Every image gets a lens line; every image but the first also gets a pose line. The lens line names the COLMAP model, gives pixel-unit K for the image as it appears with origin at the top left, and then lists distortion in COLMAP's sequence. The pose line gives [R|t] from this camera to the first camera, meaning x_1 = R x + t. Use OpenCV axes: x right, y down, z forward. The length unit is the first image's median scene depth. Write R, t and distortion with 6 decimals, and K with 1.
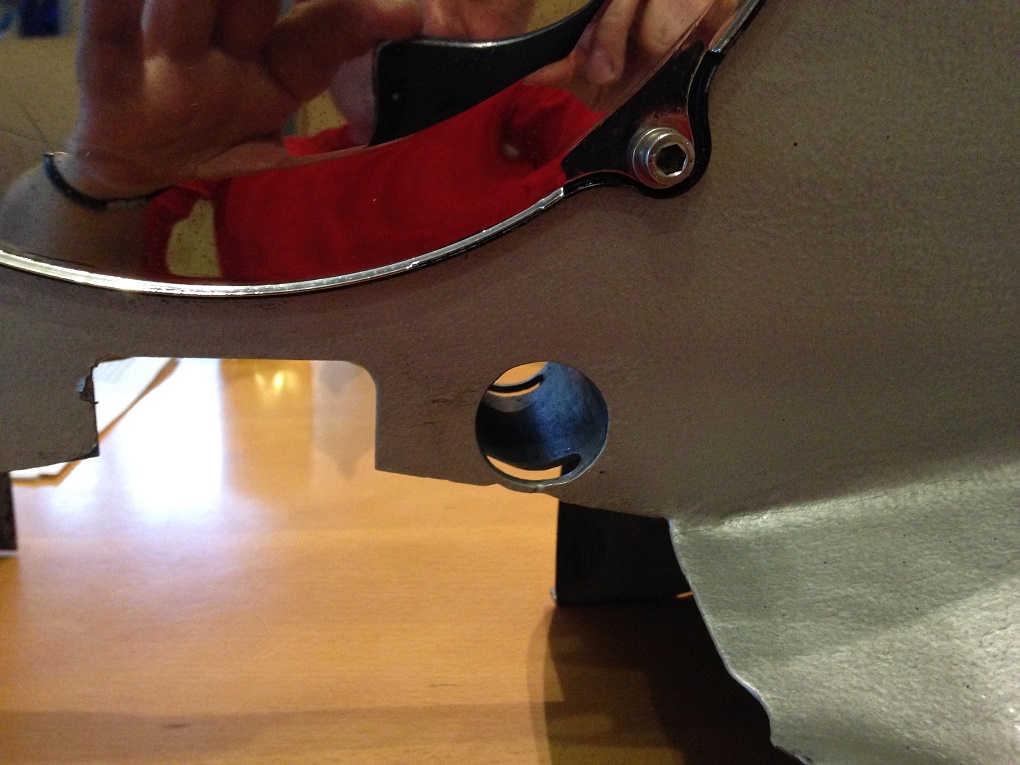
lens RADIAL K [[979.7, 0, 504.9], [0, 979.7, 360.6], [0, 0, 1]] dist [0.245690, -0.416773]
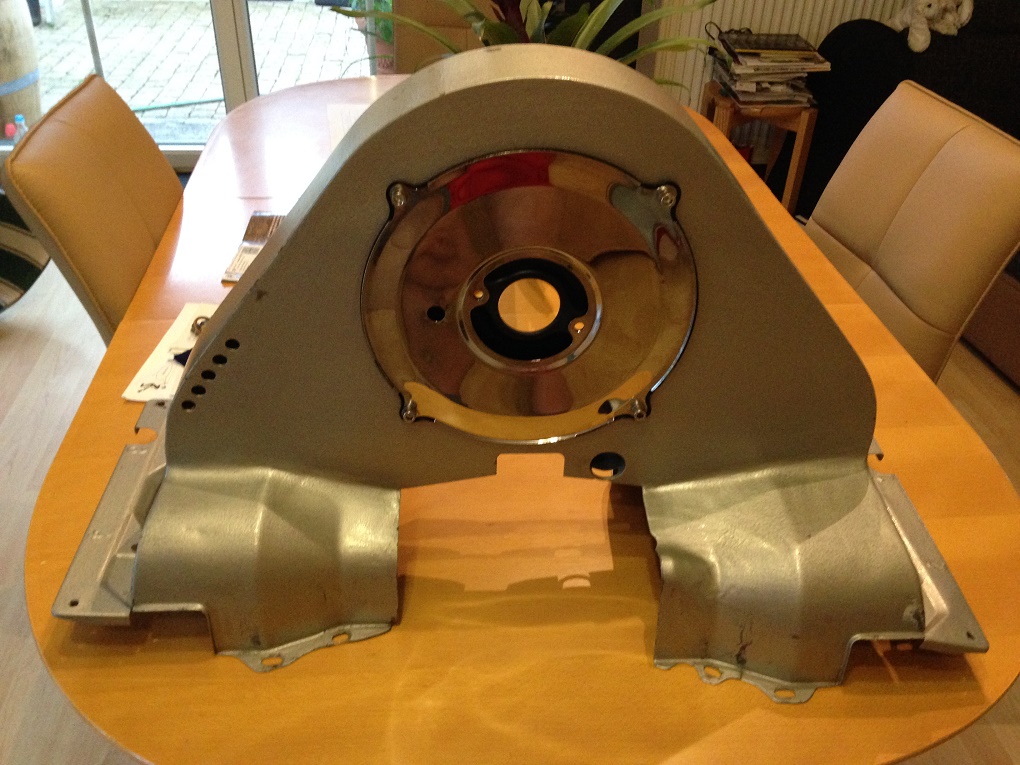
lens RADIAL K [[979.7, 0, 504.9], [0, 979.7, 360.6], [0, 0, 1]] dist [0.245690, -0.416773]
pose [[0.997364, 0.016215, -0.070722, -0.091058], [0.003194, 0.963953, 0.266053, -1.270832], [0.072487, -0.265577, 0.961361, -2.435293]]
